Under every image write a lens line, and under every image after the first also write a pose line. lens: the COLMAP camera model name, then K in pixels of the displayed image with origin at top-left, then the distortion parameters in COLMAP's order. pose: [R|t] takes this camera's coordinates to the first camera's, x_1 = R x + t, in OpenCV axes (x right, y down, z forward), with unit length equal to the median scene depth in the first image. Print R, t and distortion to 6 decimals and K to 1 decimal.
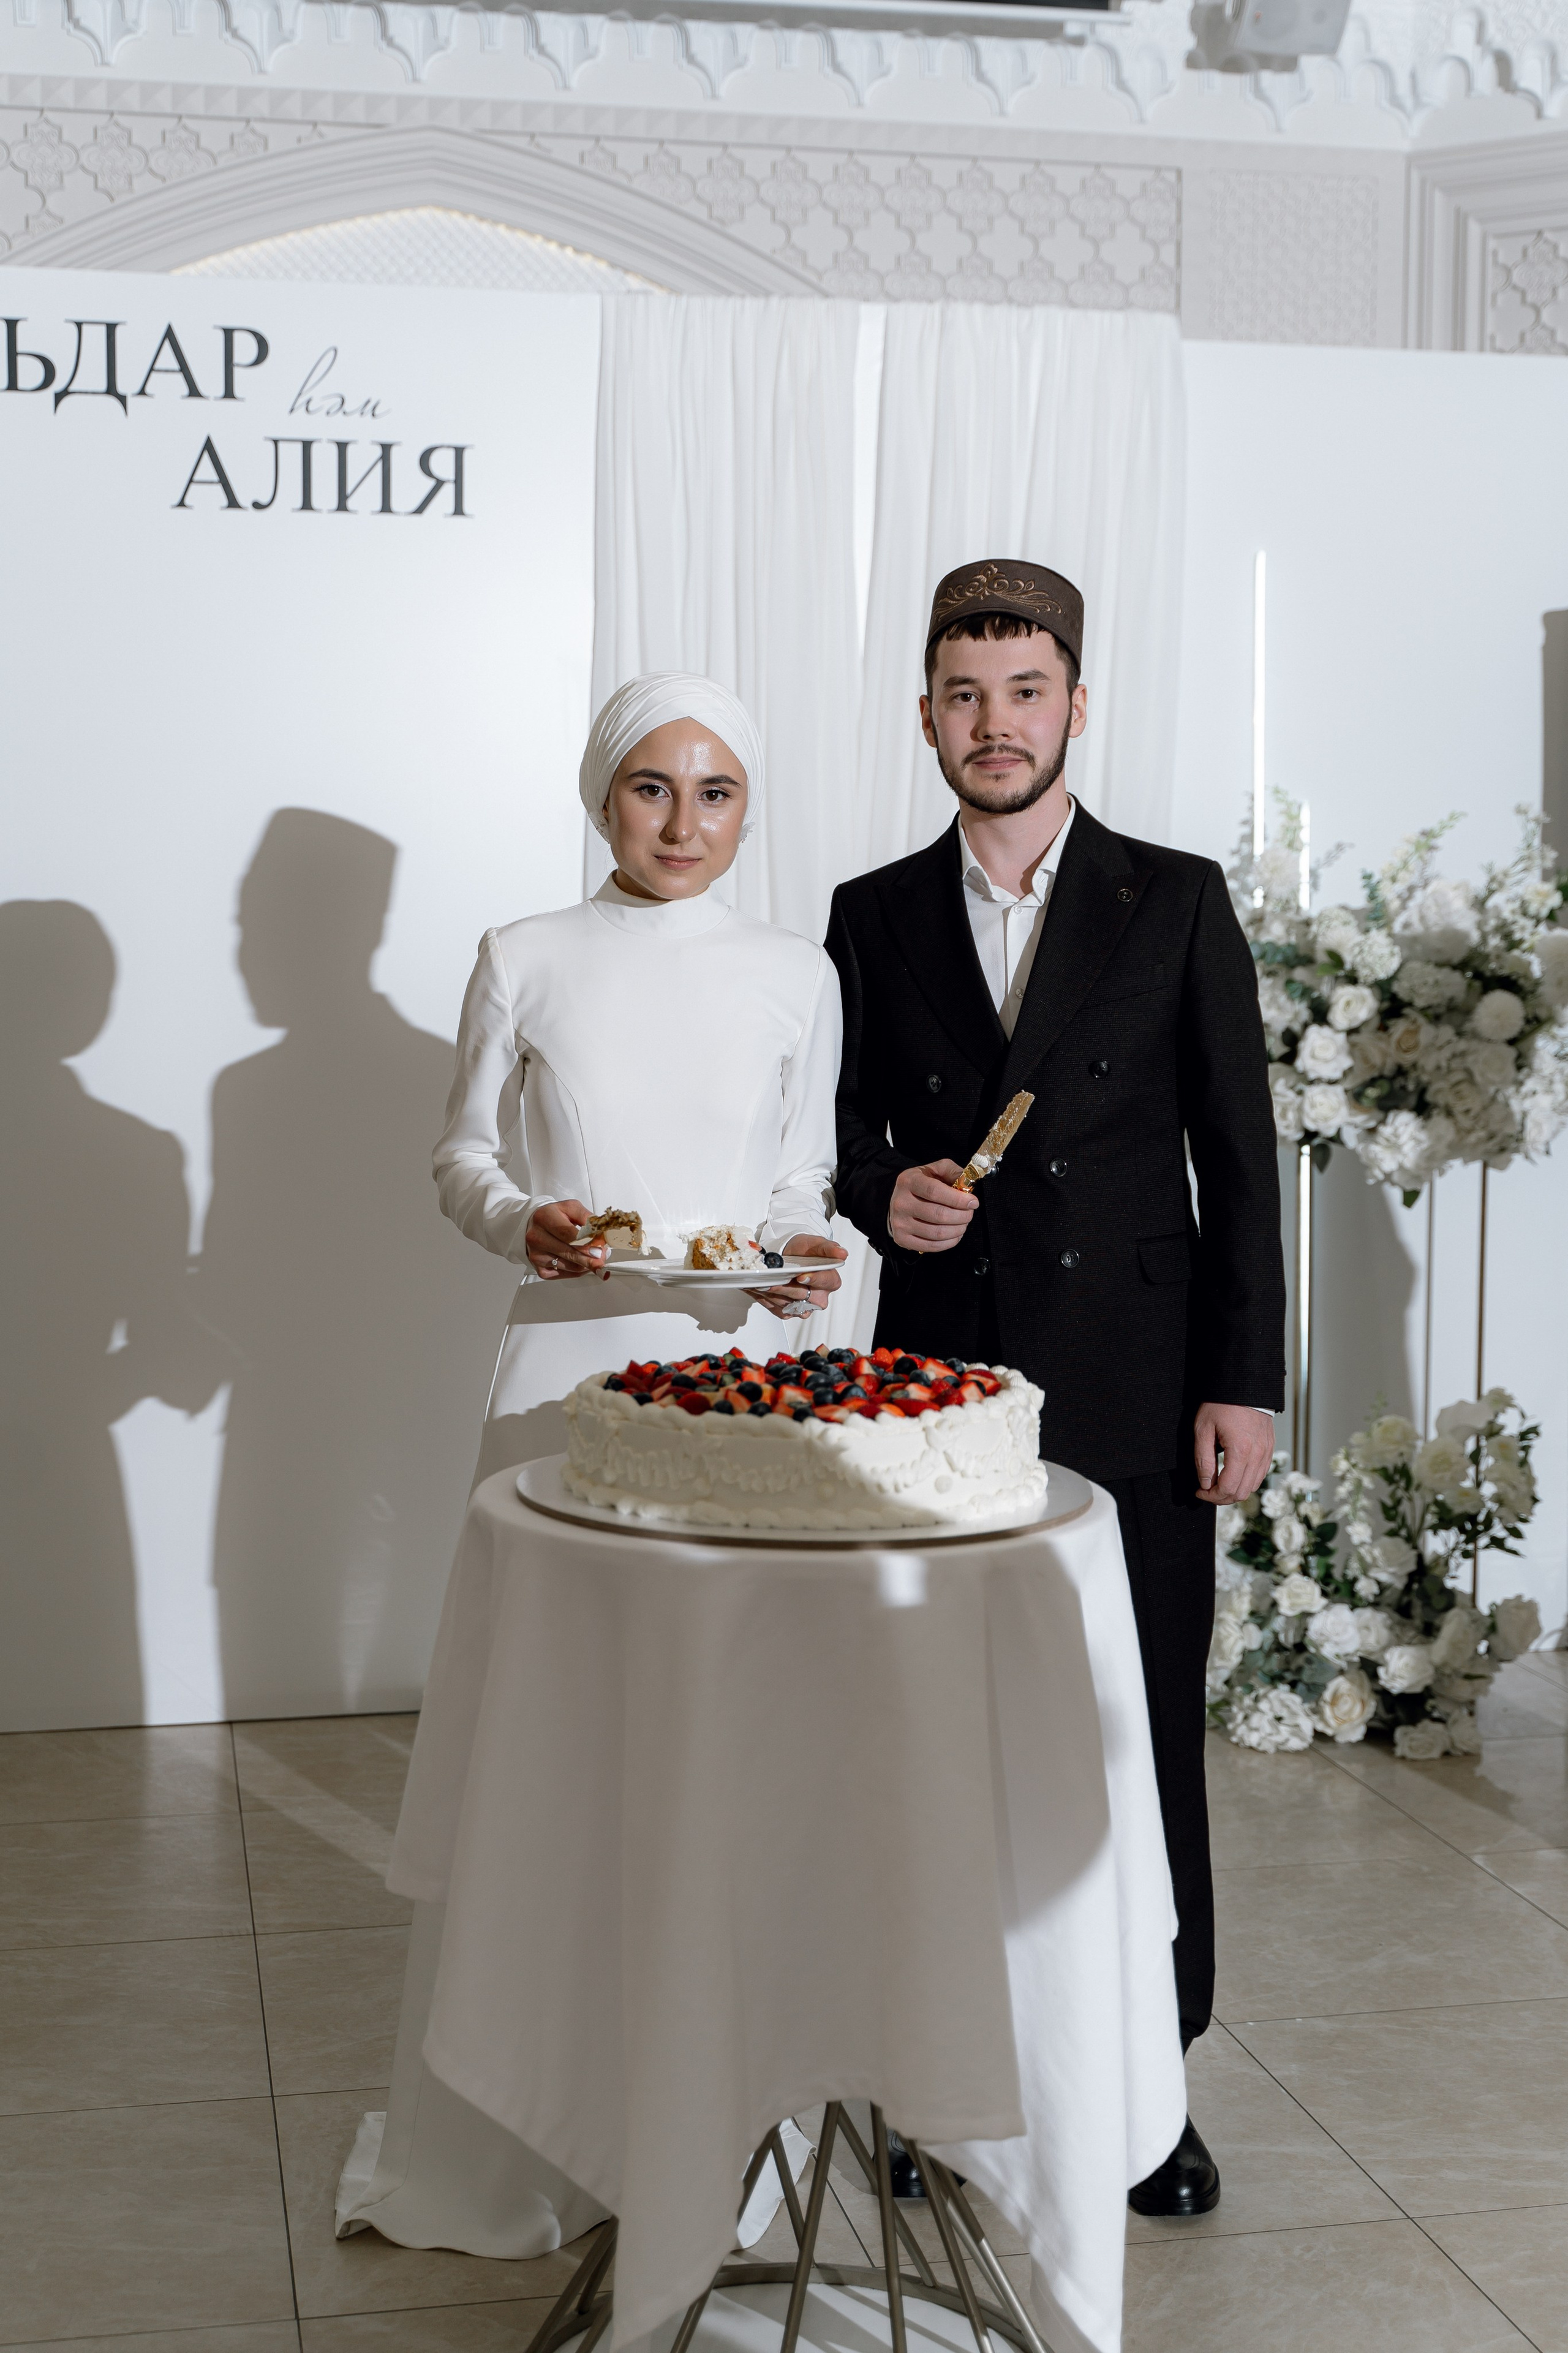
lens RADIAL K [[3092.6, 0, 777.8], [0, 3092.6, 1154.9], [0, 0, 1]] dist [0.009463, -0.056115]
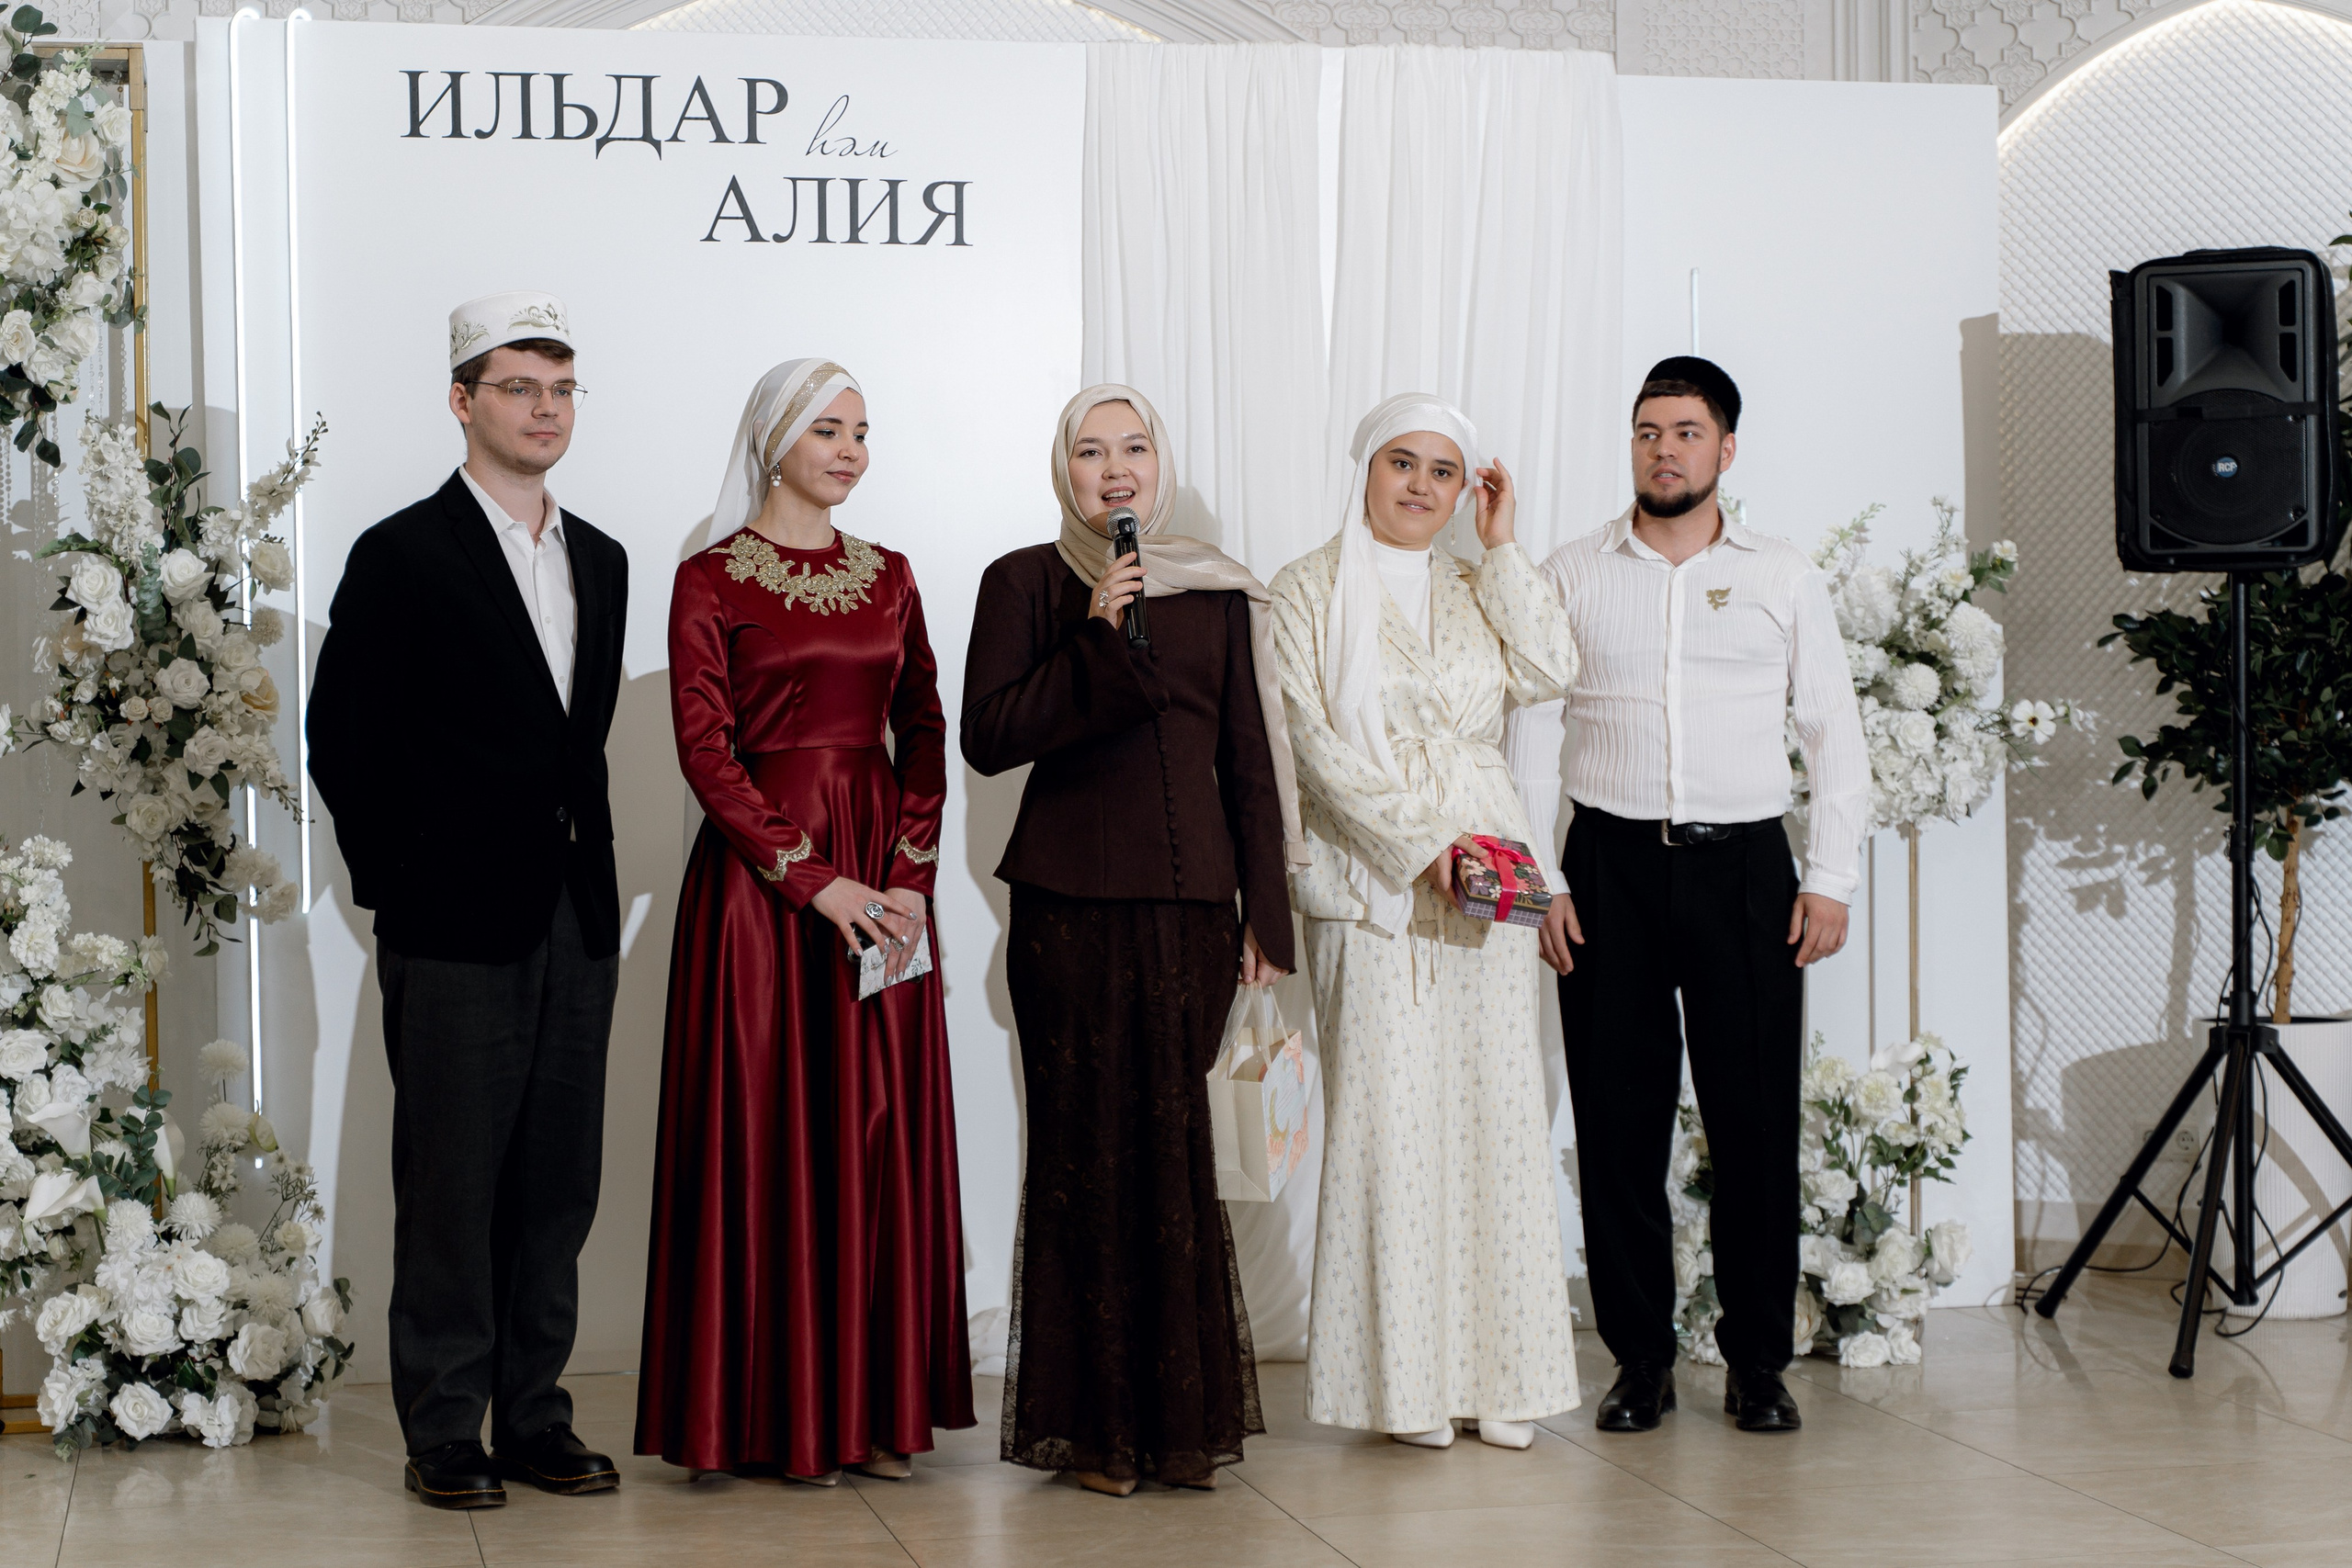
lens RADIAL K [[4233.2, 0, 1230.7], [0, 4233.2, 775.8], [0, 0, 1]] dist [0.004205, -0.110495]
pose [[0.999514, -0.014211, 0.027737, -0.051713], [0.015961, 0.997826, -0.063935, 0.077644], [-0.026768, 0.064347, 0.997569, -0.482357]]
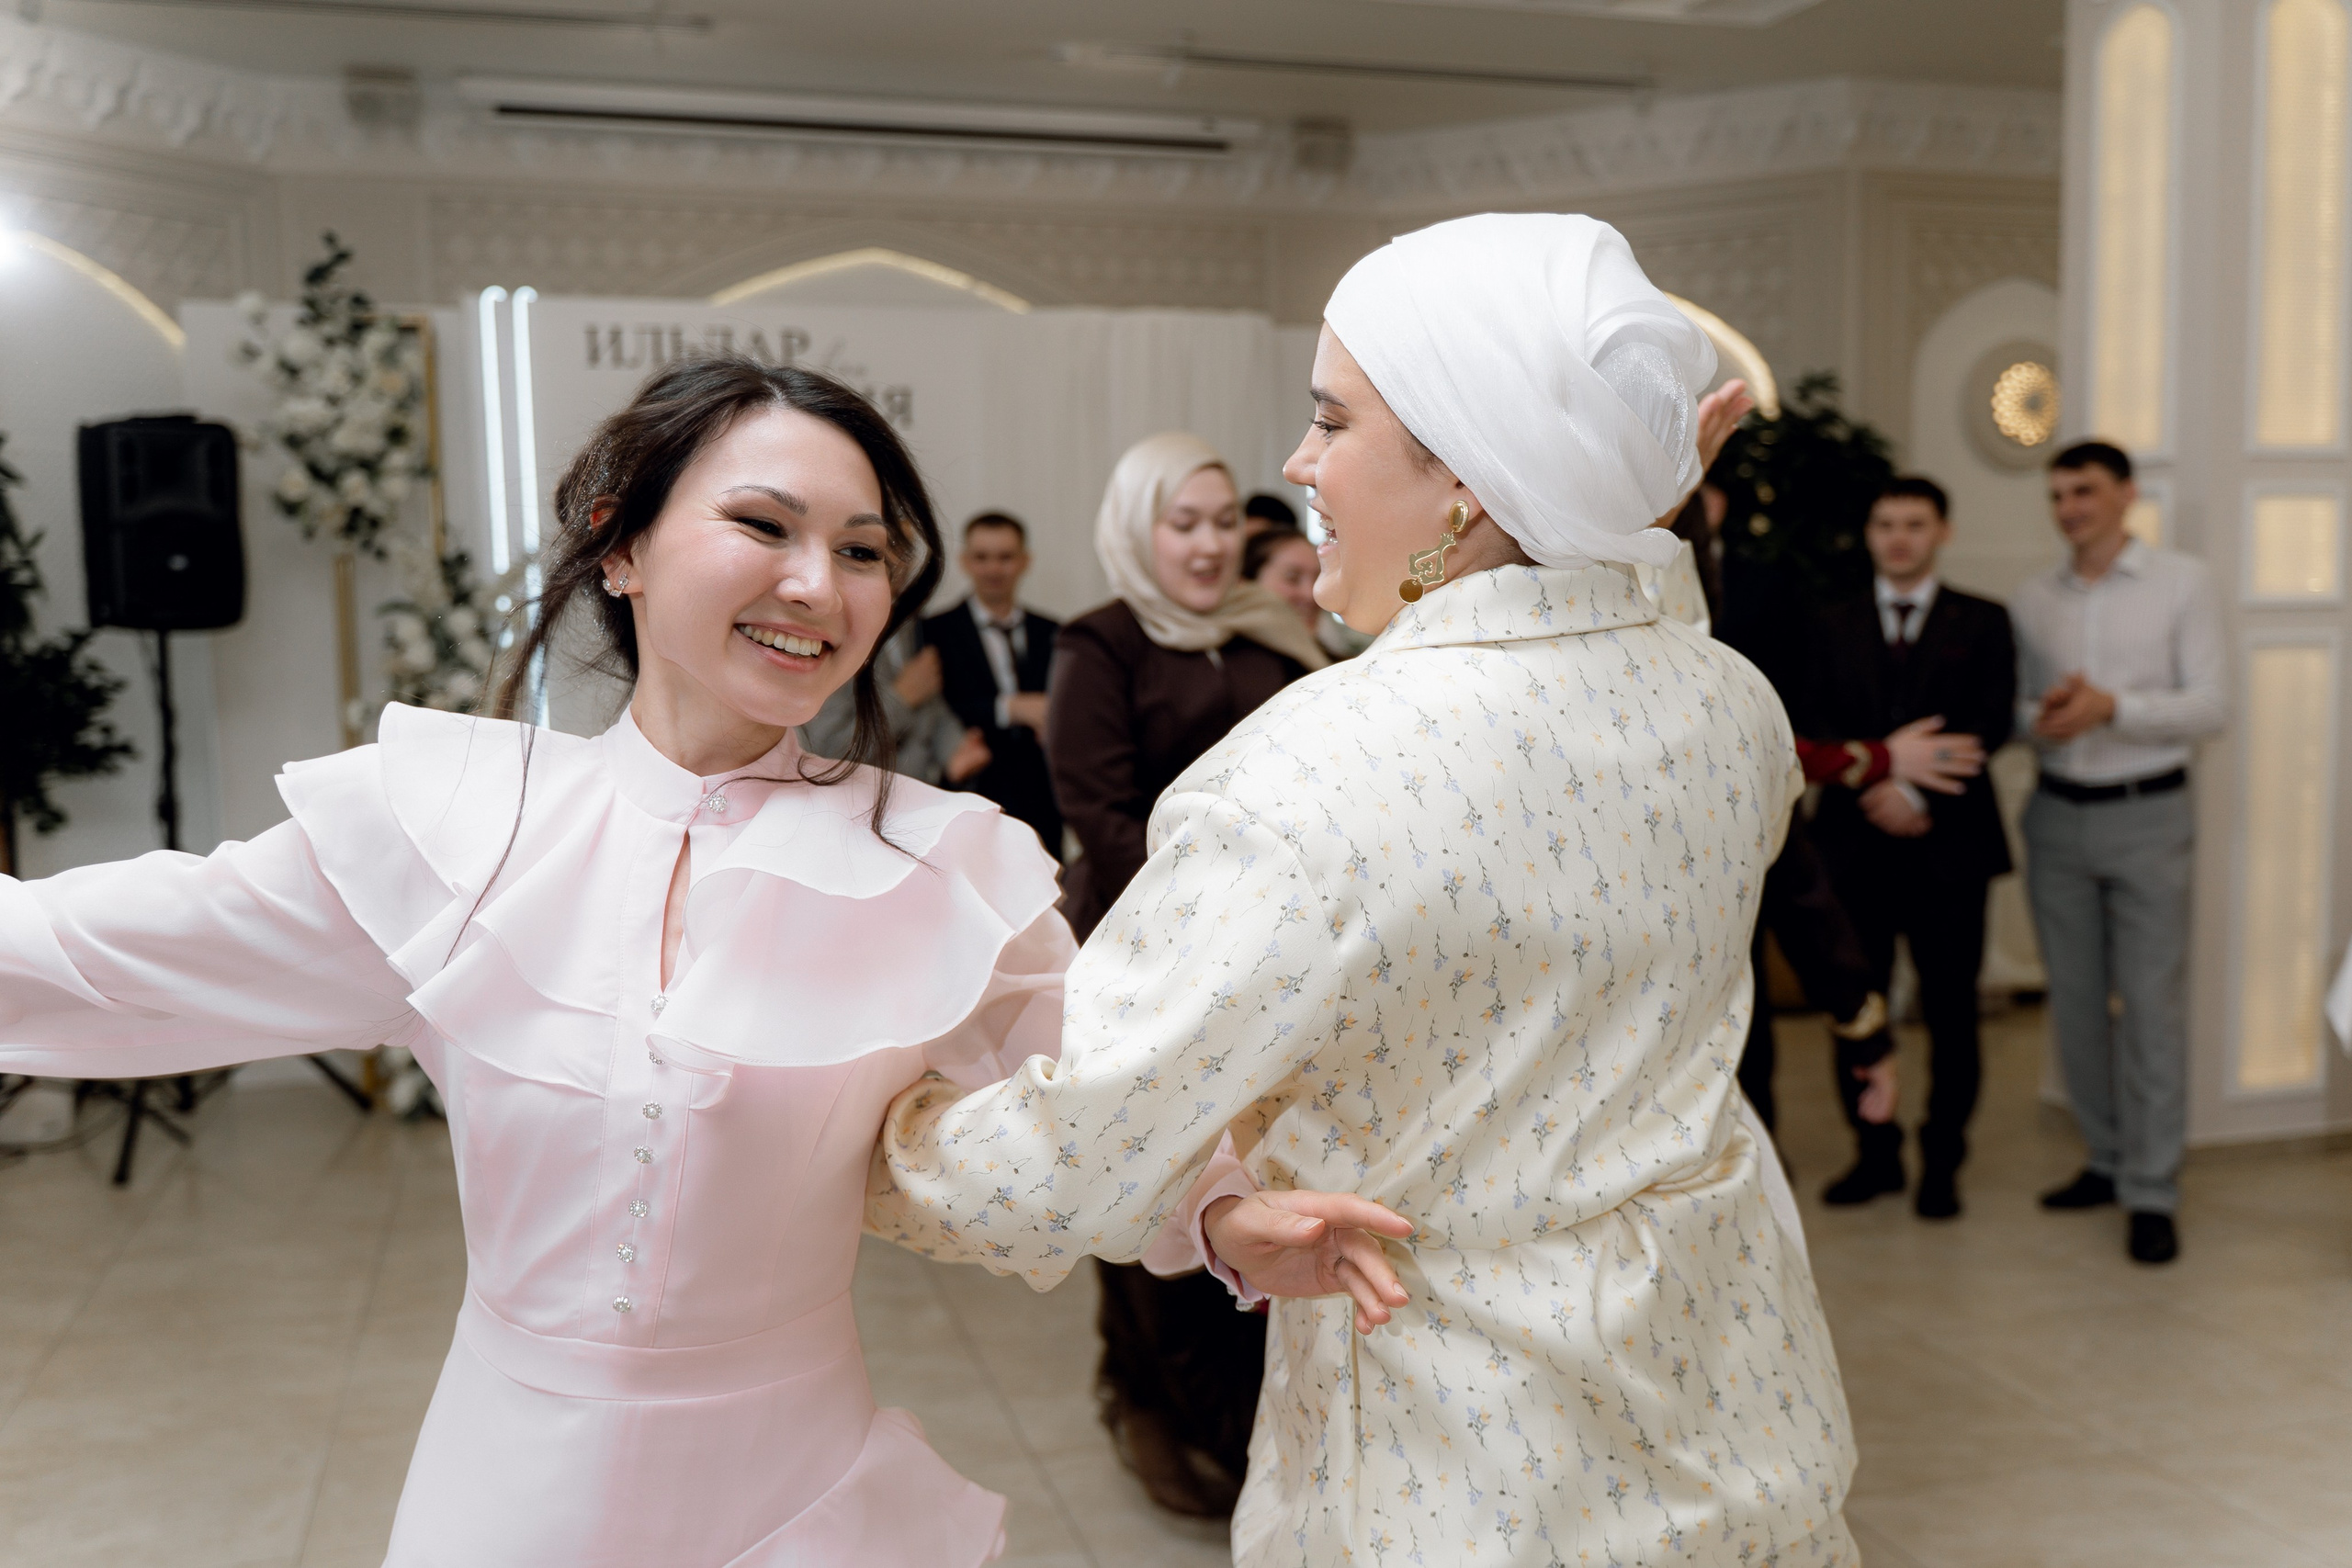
lens RADIAL K [[2053.0, 0, 1176.0], [0, 2053.0, 784.0], [0, 0, 1]] dist [0.004947, 0.002333]
pose [[0.996106, -0.026186, 0.084188, -0.049062], [0.025355, 0.999619, 0.010934, 0.009611], [-0.084442, -0.008757, 0.996390, -0.306911]]
